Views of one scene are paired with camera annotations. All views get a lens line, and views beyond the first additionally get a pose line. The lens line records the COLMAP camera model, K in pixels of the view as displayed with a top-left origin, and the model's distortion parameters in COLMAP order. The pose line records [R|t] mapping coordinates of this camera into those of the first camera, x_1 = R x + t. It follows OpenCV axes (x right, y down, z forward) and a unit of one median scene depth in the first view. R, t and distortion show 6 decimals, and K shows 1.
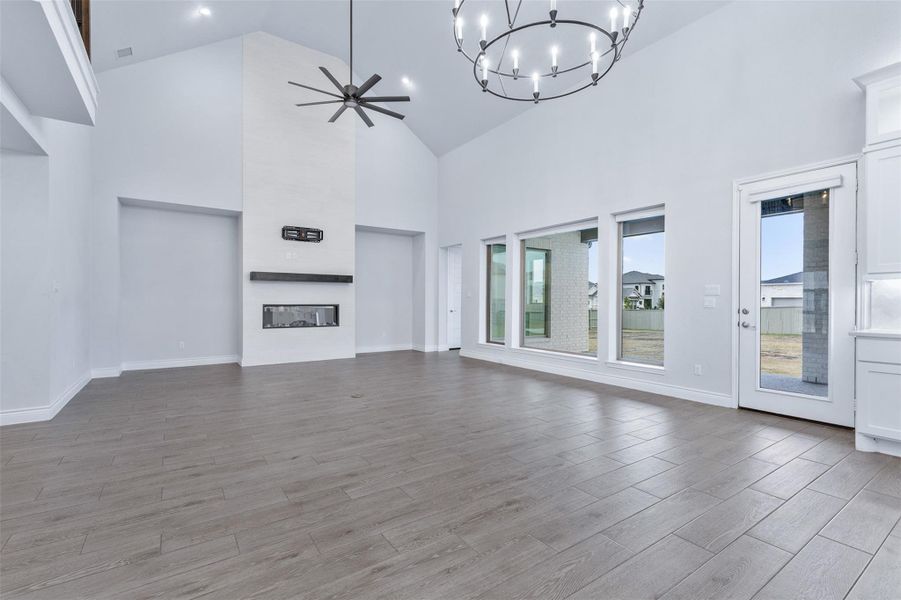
lens RADIAL K [[406.1, 0, 450.5], [0, 406.1, 300.0], [0, 0, 1]] dist [0.000569, 0.000043]
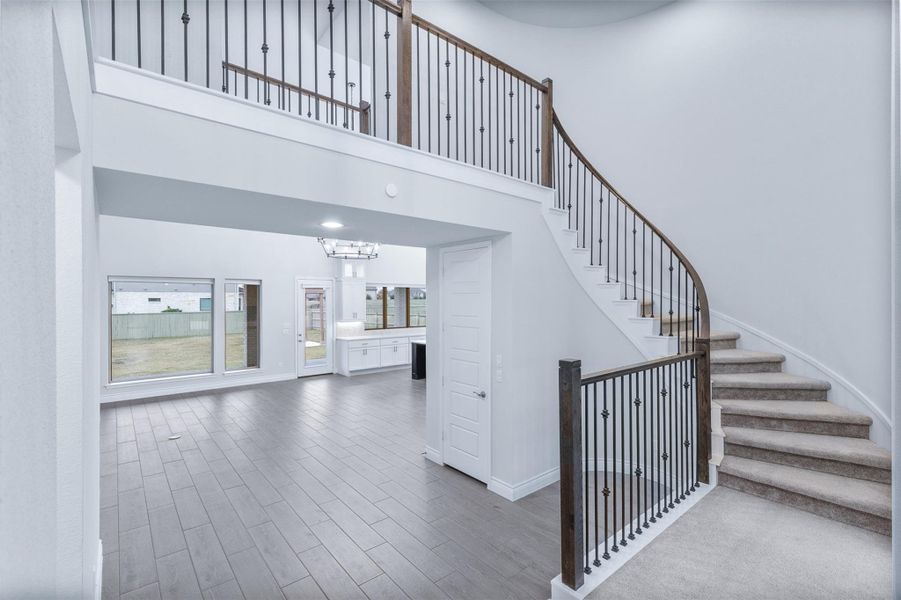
lens RADIAL K [[406.1, 0, 450.5], [0, 406.1, 300.0], [0, 0, 1]] dist [0.000569, 0.000043]
pose [[-0.093037, -0.002943, 0.995658, -1.543144], [0.002114, 0.999993, 0.003153, -0.163950], [-0.995660, 0.002398, -0.093030, 0.344821]]
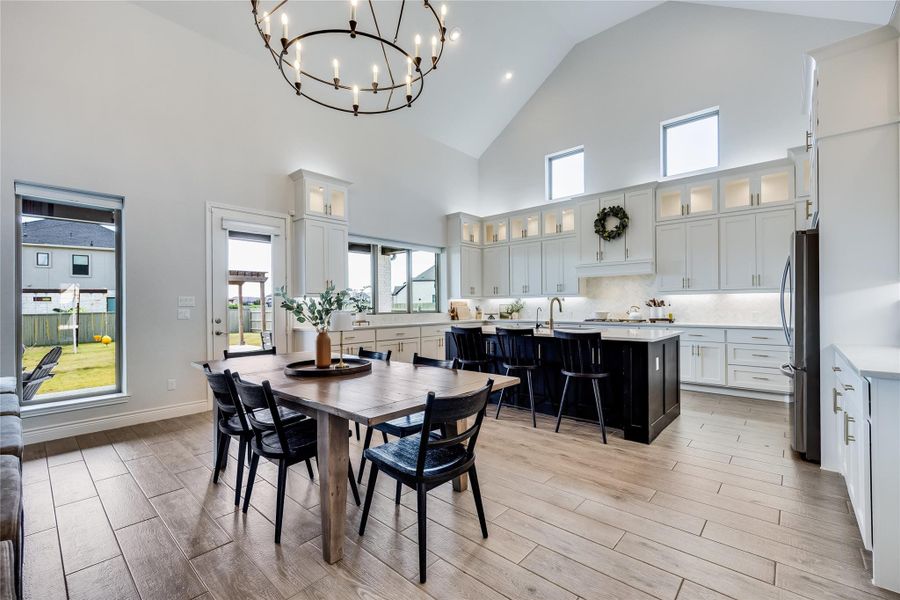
lens RADIAL K [[390.5, 0, 449.4], [0, 390.5, 305.1], [0, 0, 1]] dist [-0.003516, 0.000069]
pose [[-0.236209, -0.002799, 0.971698, -0.453390], [0.008397, 0.999953, 0.004922, -0.014882], [-0.971666, 0.009322, -0.236174, 0.593890]]
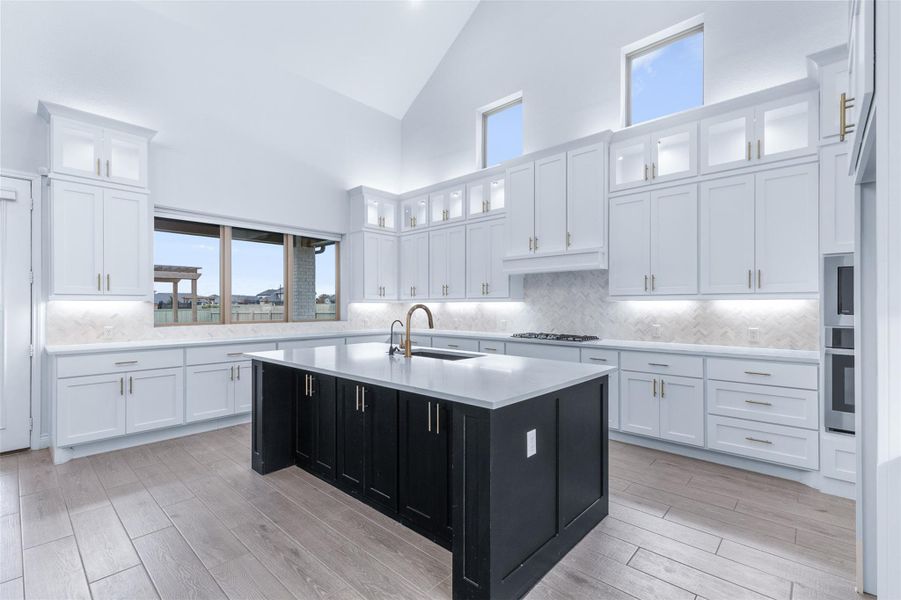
lens RADIAL K [[404.0, 0, 448.6], [0, 404.0, 305.5], [0, 0, 1]] dist [0.000024, -0.000267]
pose [[-0.225342, -0.004229, 0.974271, -0.158999], [0.000315, 0.999990, 0.004414, -0.029272], [-0.974280, 0.001302, -0.225338, 0.174615]]
